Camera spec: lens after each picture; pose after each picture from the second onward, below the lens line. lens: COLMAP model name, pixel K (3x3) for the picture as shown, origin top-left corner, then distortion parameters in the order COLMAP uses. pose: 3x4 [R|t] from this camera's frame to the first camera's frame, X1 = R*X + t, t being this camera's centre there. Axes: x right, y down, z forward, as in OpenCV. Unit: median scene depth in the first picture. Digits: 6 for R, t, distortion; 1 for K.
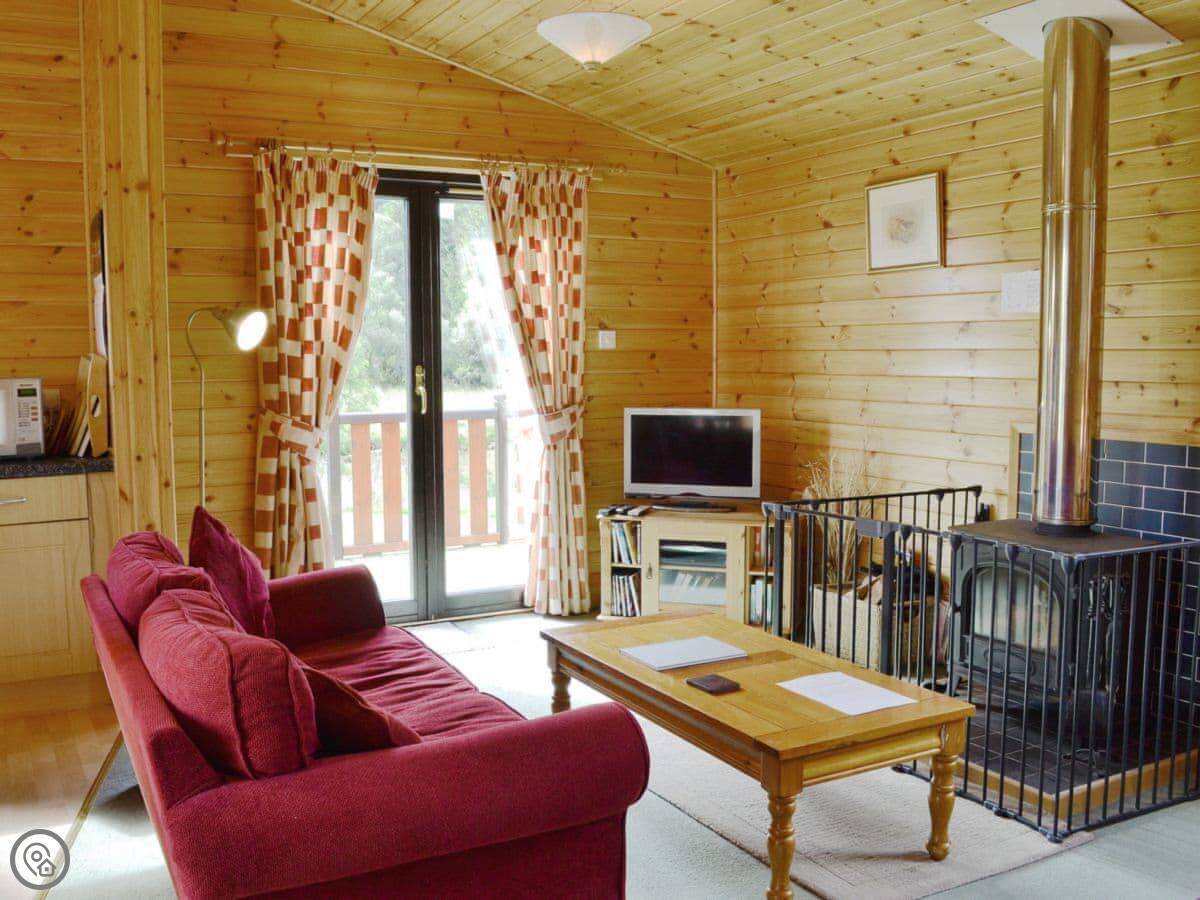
lens RADIAL K [[1116.2, 0, 549.1], [0, 1116.2, 454.0], [0, 0, 1]] dist [-0.094706, 0.013303]
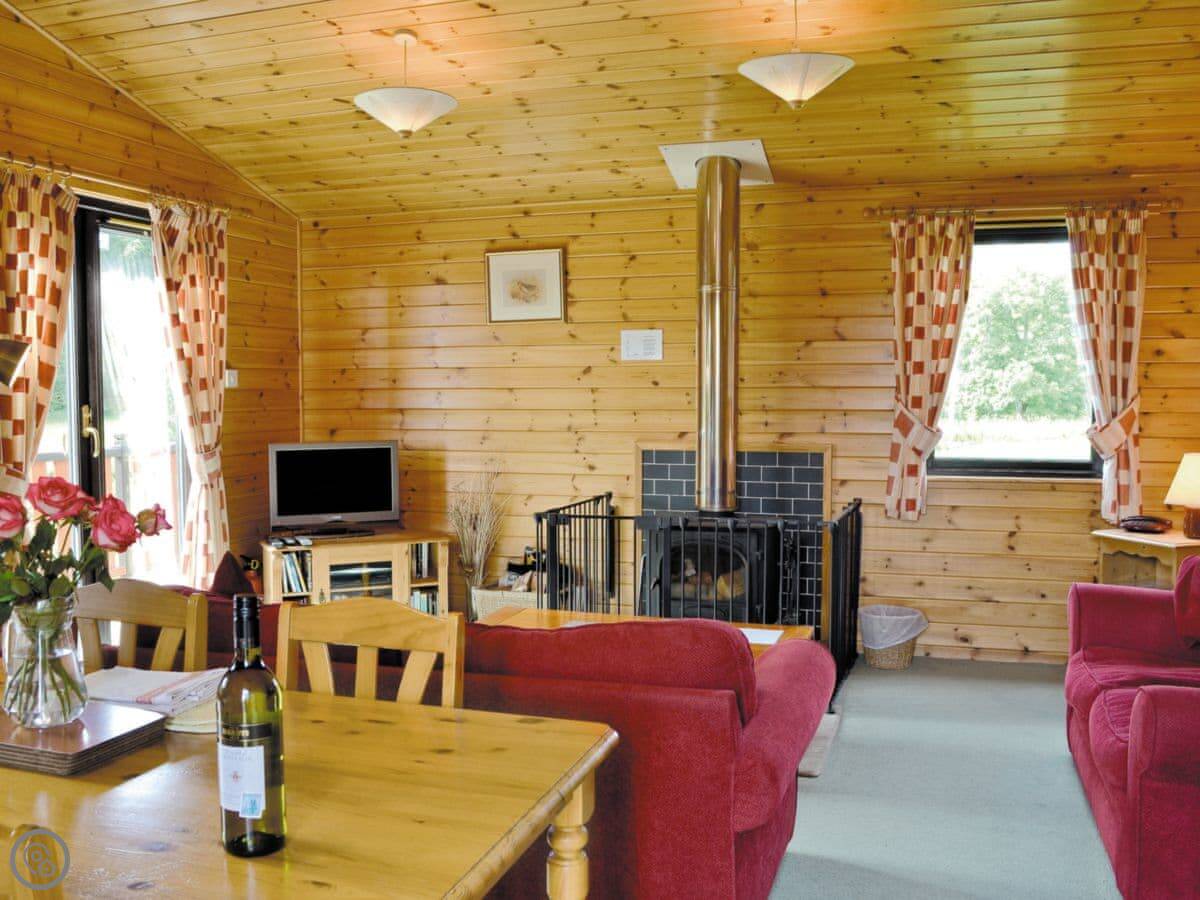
lens RADIAL K [[1116.2, 0, 549.1], [0, 1116.2, 454.0], [0, 0, 1]] dist [-0.094706, 0.013303]
pose [[0.719708, -0.036727, 0.693305, -0.483740], [0.061597, 0.998040, -0.011073, -0.005179], [-0.691539, 0.050675, 0.720560, 0.080519]]
